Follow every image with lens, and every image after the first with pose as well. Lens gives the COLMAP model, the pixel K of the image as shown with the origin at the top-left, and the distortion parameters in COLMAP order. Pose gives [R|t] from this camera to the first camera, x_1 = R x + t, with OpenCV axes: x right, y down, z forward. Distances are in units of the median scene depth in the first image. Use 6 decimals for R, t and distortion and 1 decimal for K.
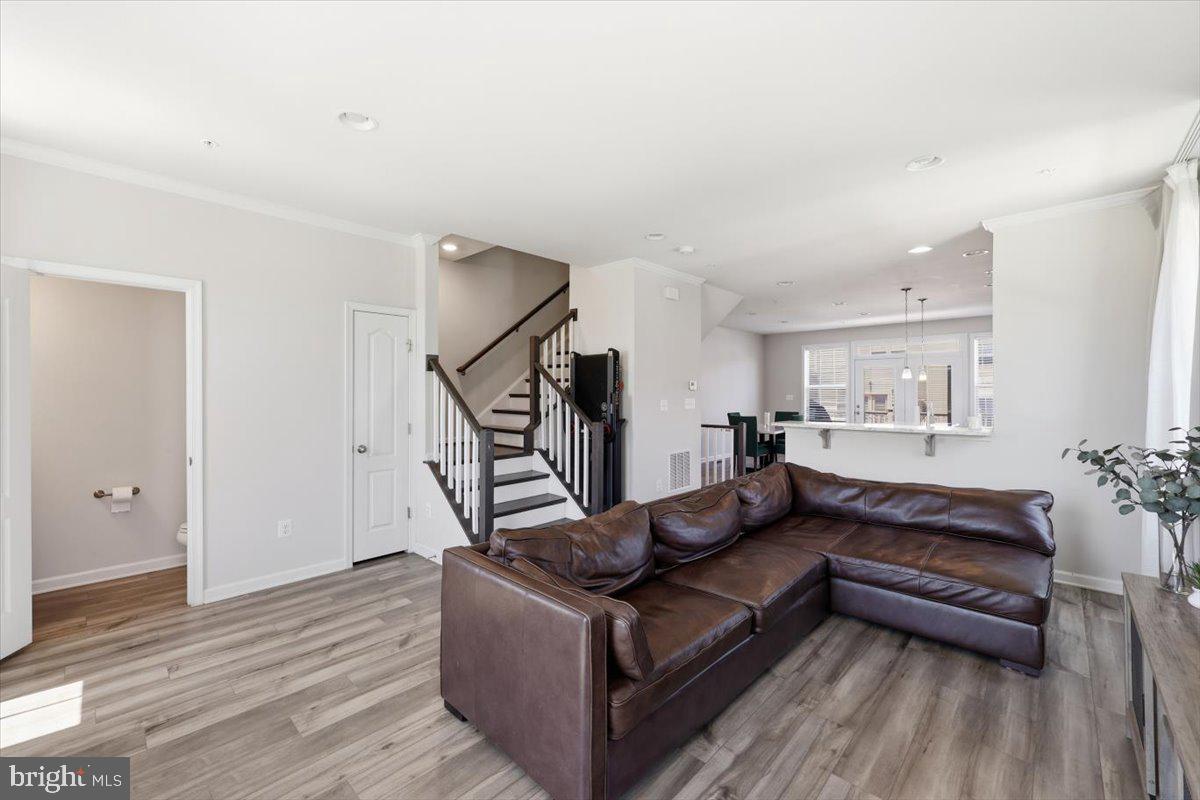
lens RADIAL K [[490.2, 0, 600.6], [0, 490.2, 392.5], [0, 0, 1]] dist [-0.002764, 0.000715]
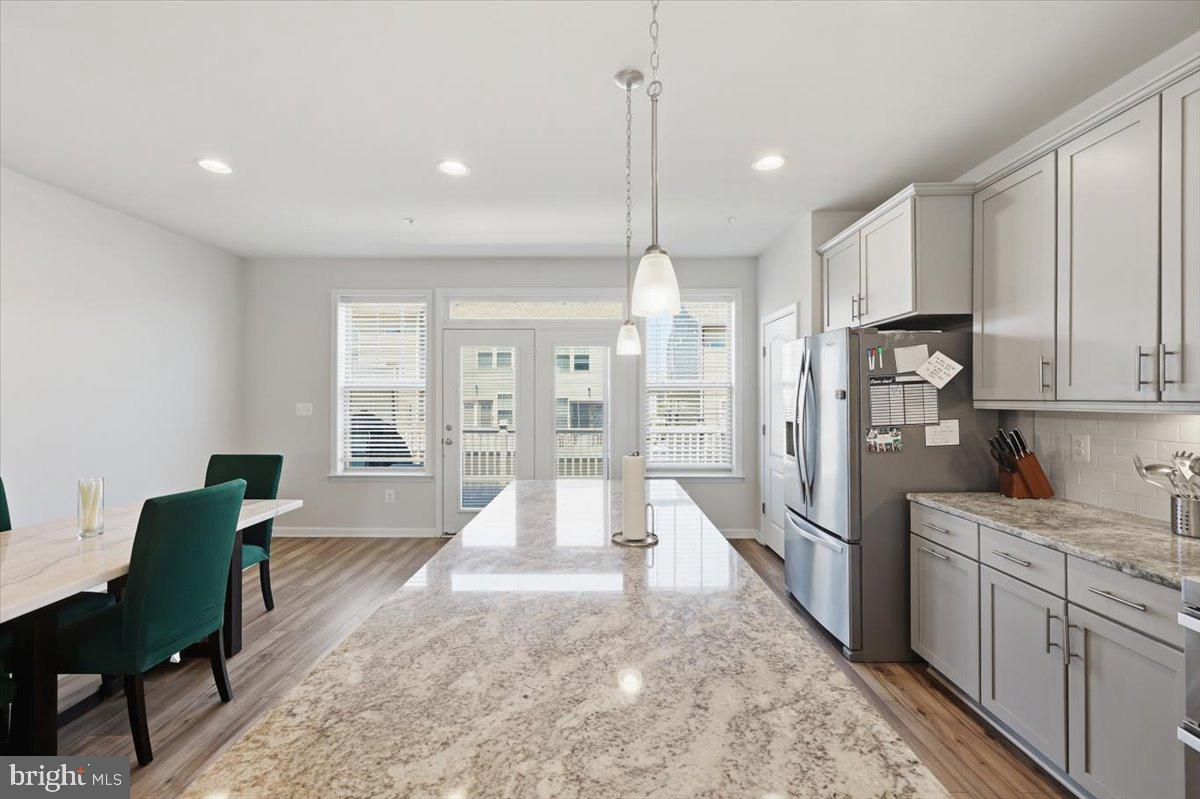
lens RADIAL K [[490.2, 0, 595.1], [0, 490.2, 398.8], [0, 0, 1]] dist [-0.002764, 0.000715]
pose [[0.738777, 0.003235, 0.673943, 0.279586], [-0.007222, 0.999969, 0.003116, -0.004640], [-0.673912, -0.007169, 0.738777, 0.502191]]
